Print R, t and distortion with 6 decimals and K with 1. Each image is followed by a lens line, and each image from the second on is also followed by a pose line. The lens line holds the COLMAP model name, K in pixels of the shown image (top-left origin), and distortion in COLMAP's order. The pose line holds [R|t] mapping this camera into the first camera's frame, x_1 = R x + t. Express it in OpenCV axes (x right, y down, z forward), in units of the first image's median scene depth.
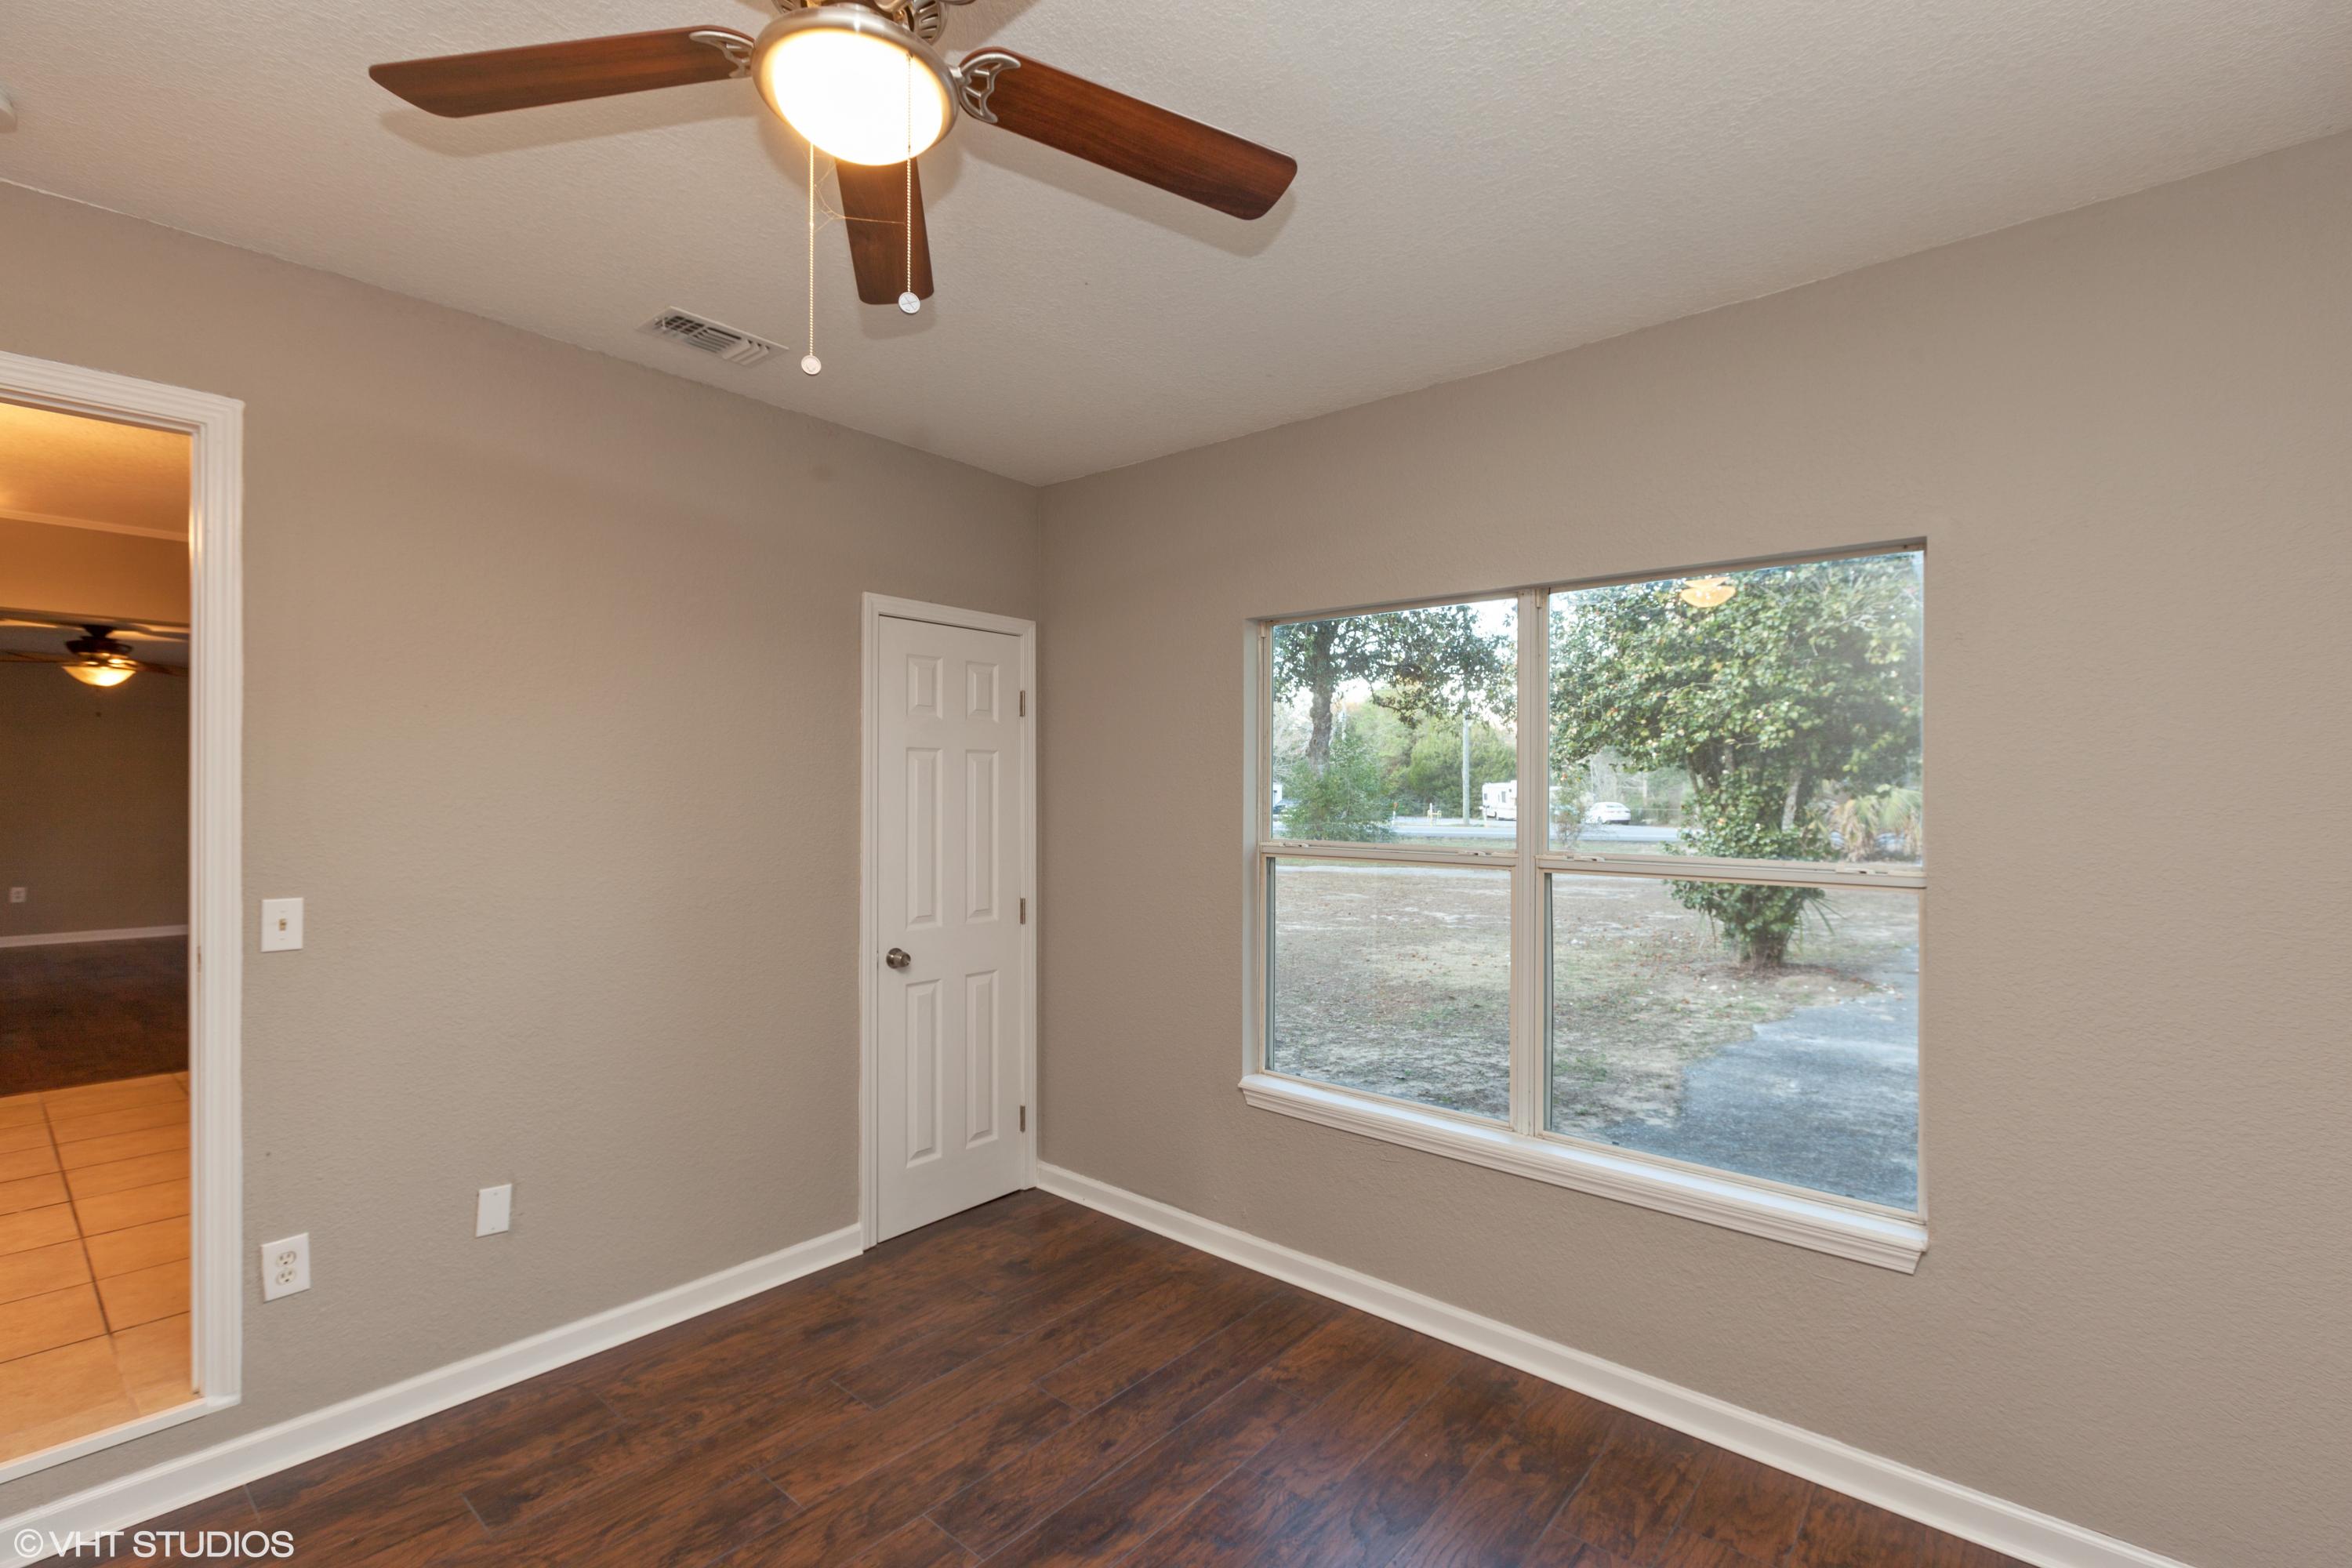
lens RADIAL K [[1078.5, 0, 1174.1], [0, 1078.5, 790.0], [0, 0, 1]] dist [0.002423, -0.001114]
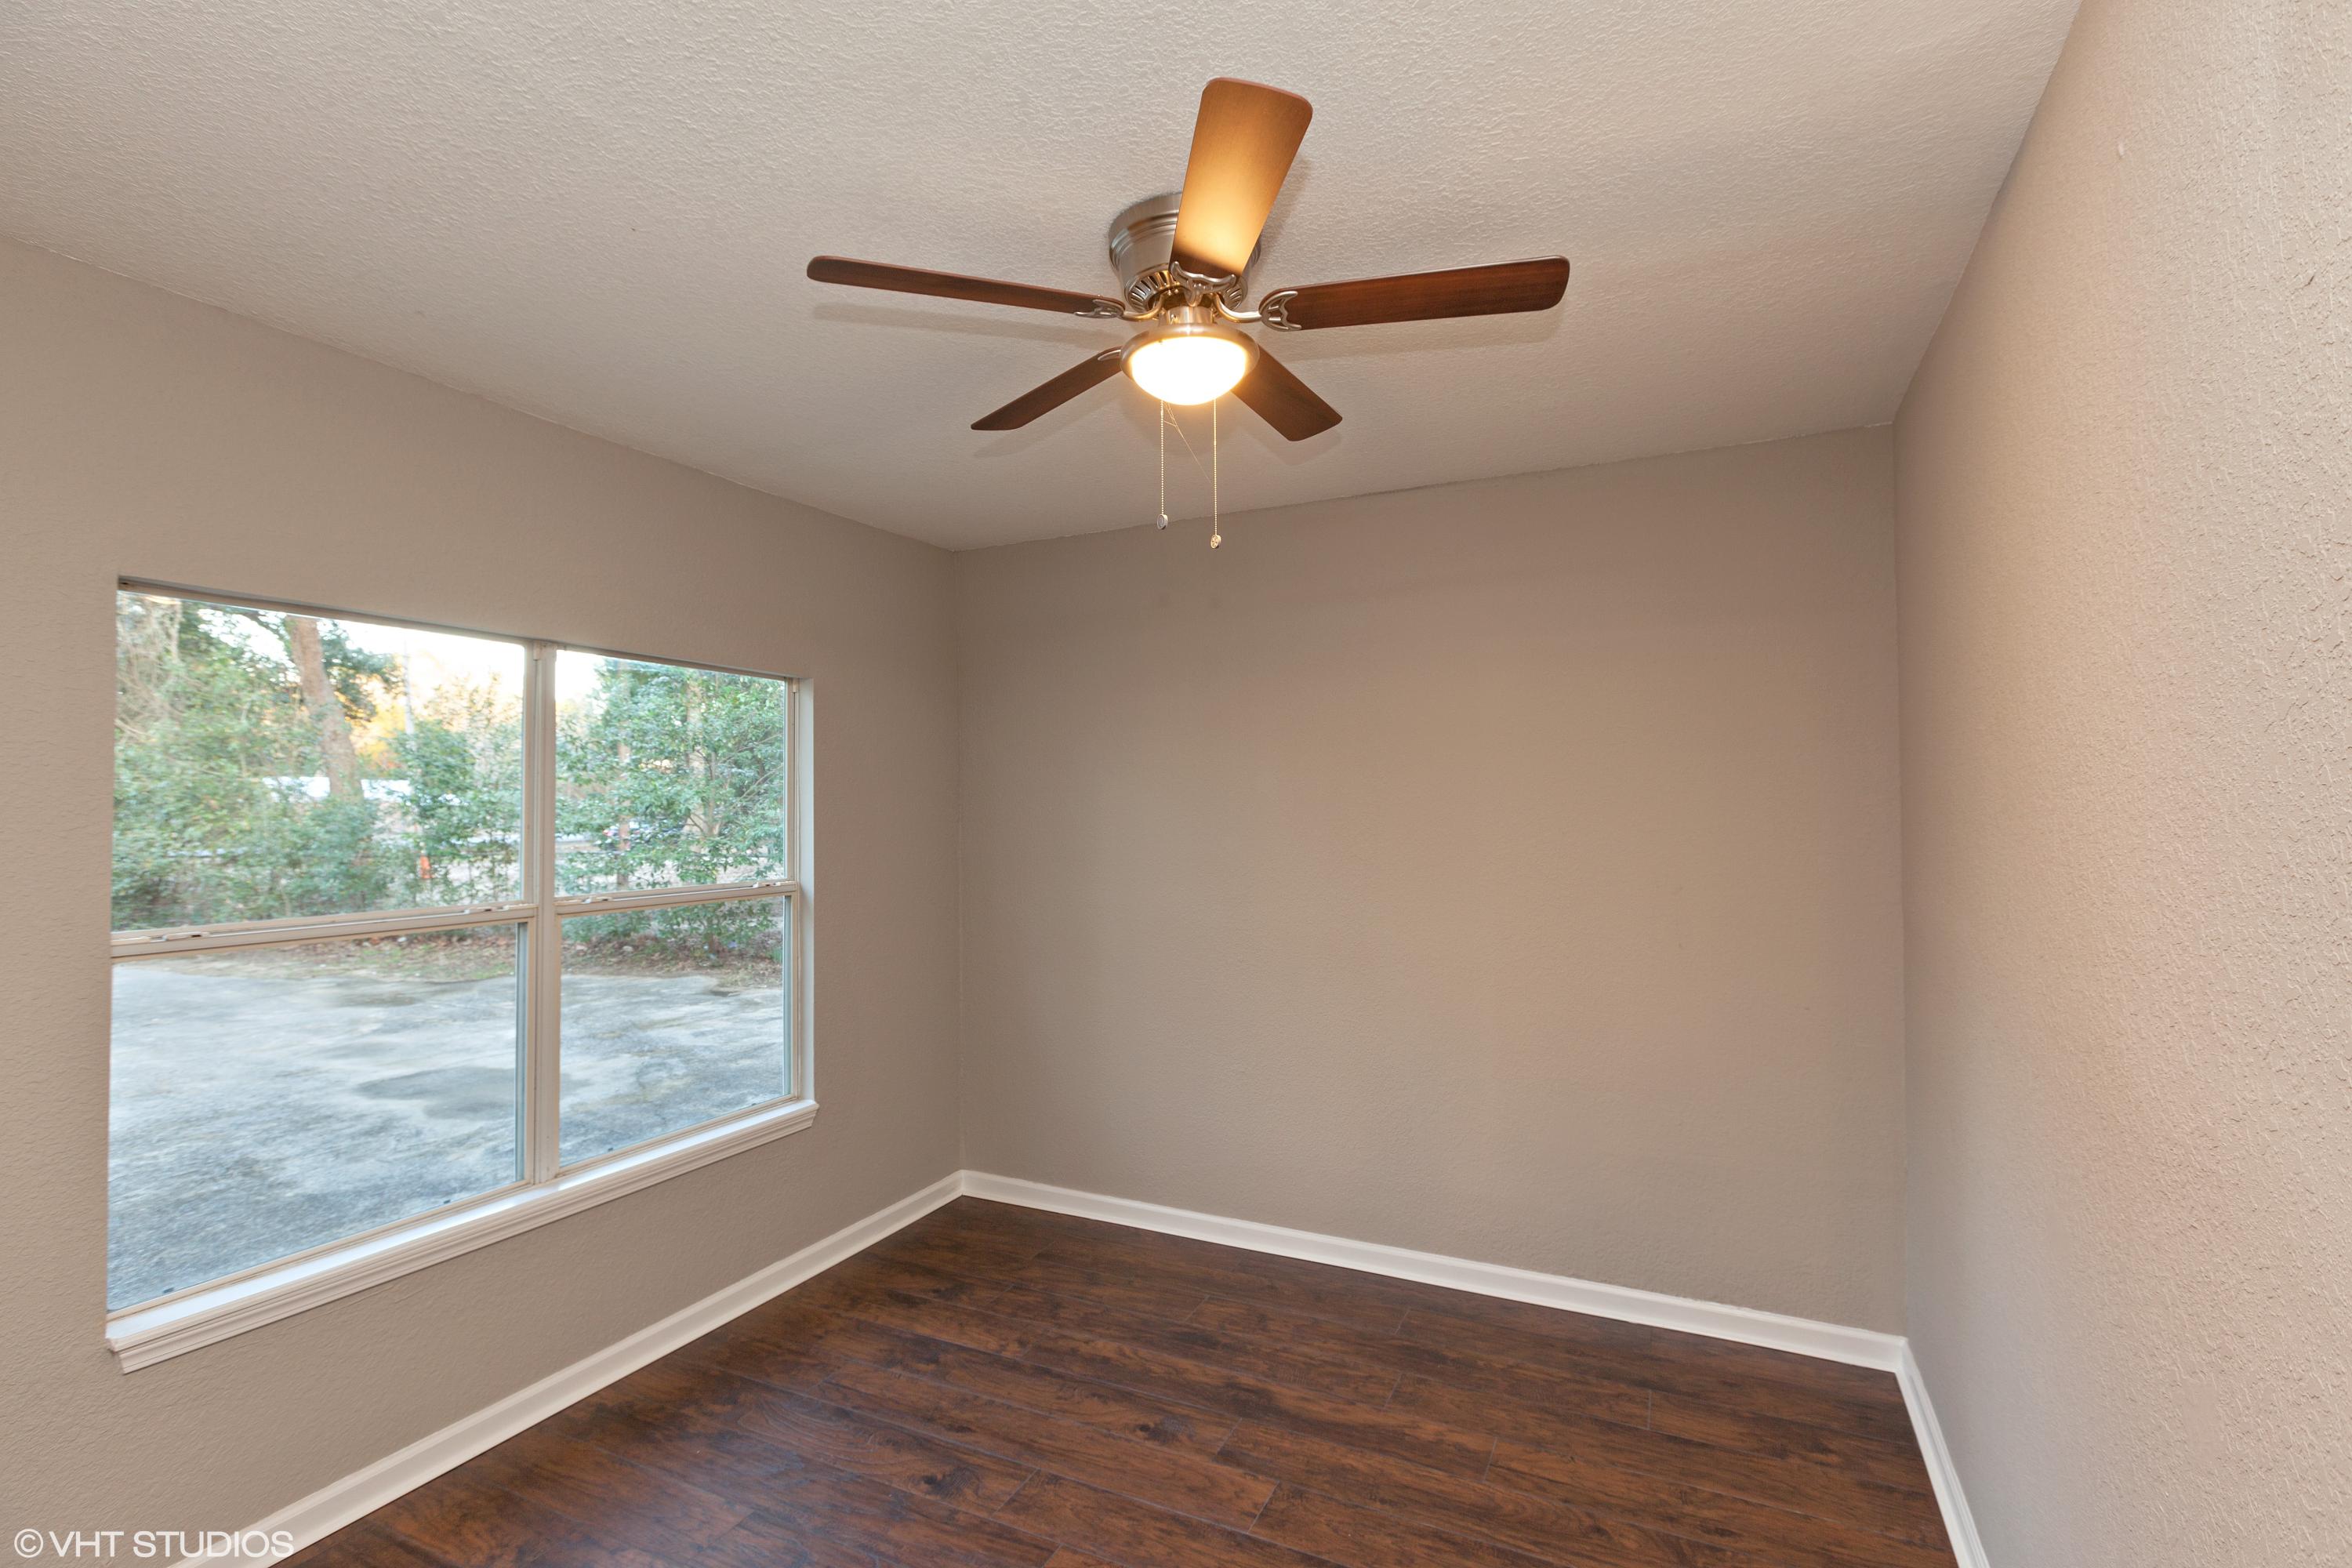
lens RADIAL K [[1078.5, 0, 1170.7], [0, 1078.5, 786.7], [0, 0, 1]] dist [0.002423, -0.001114]
pose [[-0.268808, 0.014125, 0.963090, -0.551903], [0.009477, 0.999883, -0.012020, -0.021826], [-0.963147, 0.005897, -0.268910, 0.480361]]
